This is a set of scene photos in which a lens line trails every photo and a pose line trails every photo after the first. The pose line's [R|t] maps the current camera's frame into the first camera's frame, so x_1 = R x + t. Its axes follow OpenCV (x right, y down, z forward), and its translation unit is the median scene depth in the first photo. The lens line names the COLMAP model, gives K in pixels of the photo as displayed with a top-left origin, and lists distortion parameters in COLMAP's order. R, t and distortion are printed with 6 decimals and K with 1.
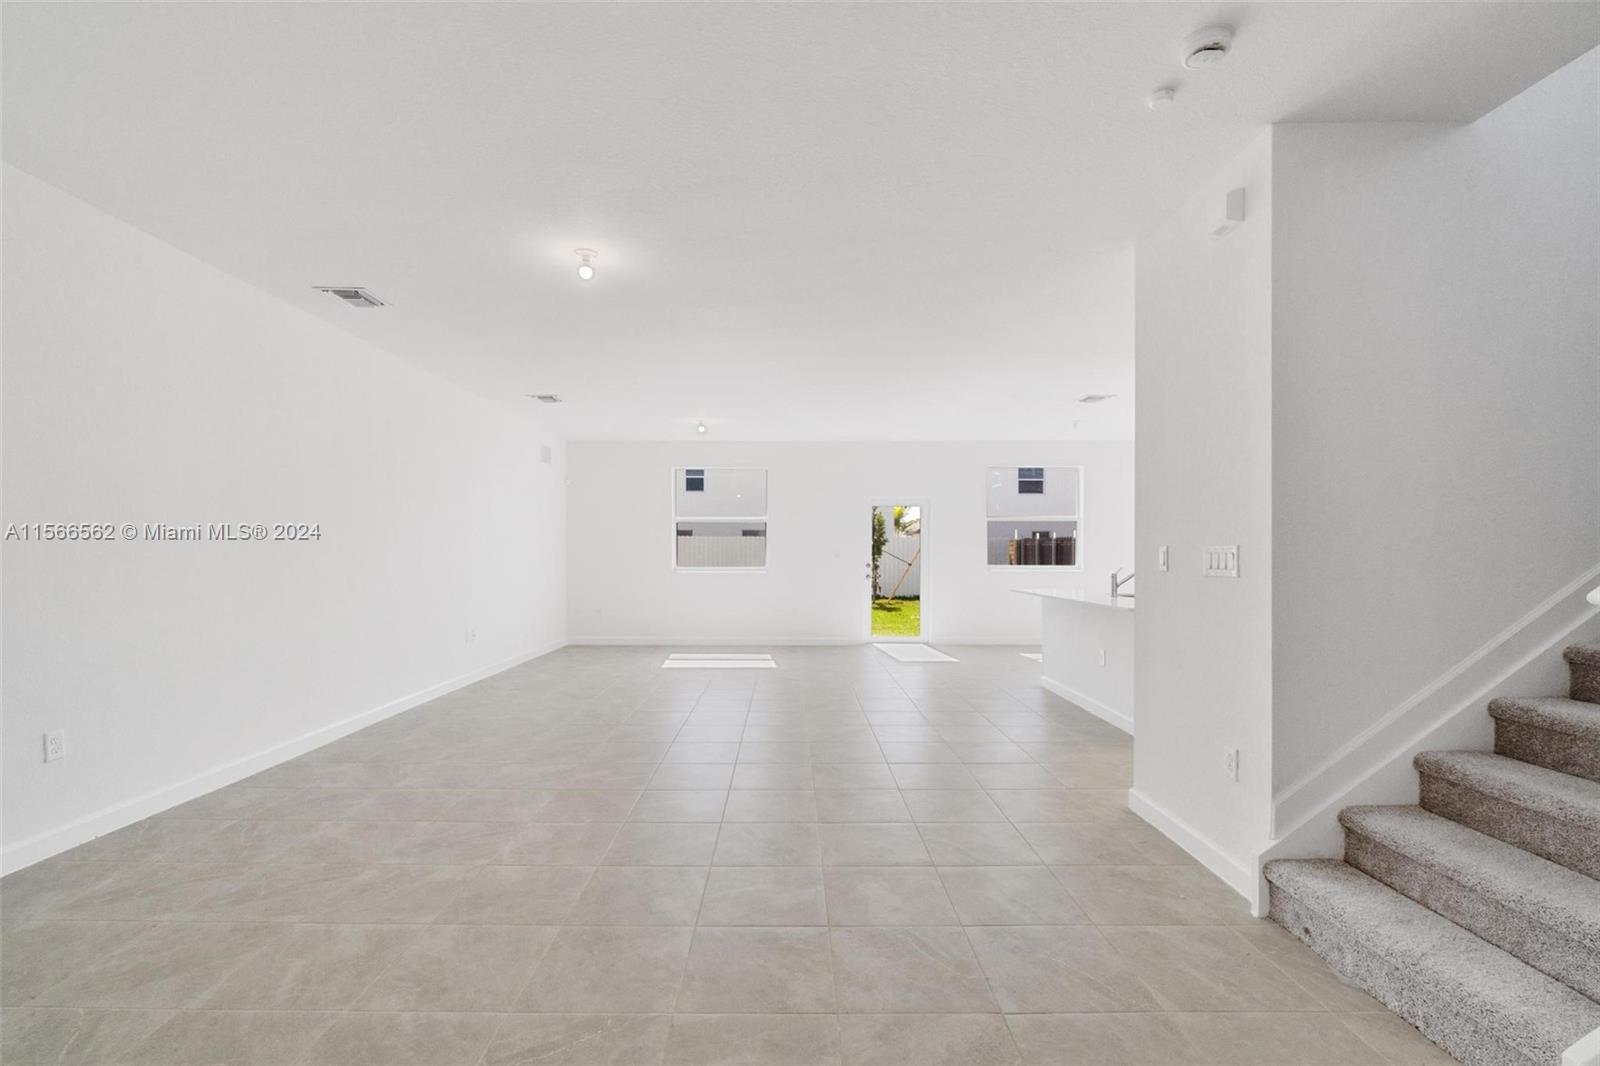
lens RADIAL K [[695.5, 0, 796.1], [0, 695.5, 544.8], [0, 0, 1]] dist [-0.010361, 0.001234]
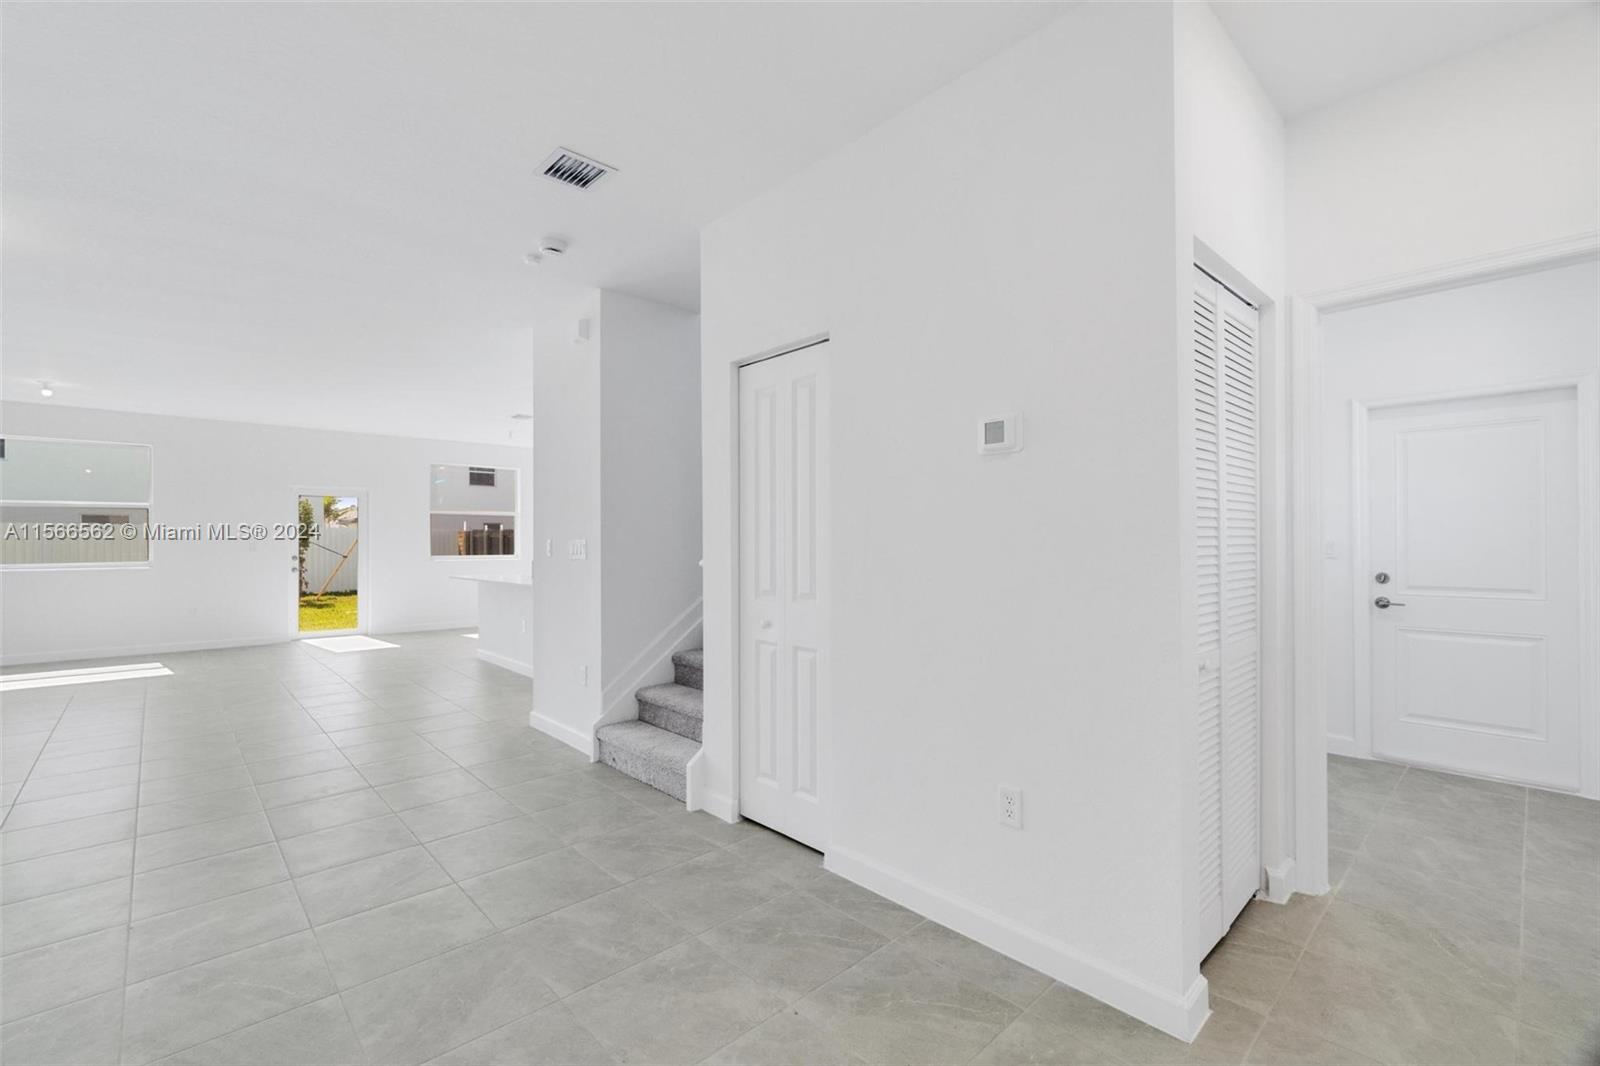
lens RADIAL K [[695.5, 0, 787.9], [0, 695.5, 542.7], [0, 0, 1]] dist [-0.010361, 0.001234]
pose [[0.743612, -0.003386, 0.668603, -0.030805], [-0.003786, 0.999950, 0.009275, -0.002637], [-0.668601, -0.009428, 0.743562, -0.171692]]
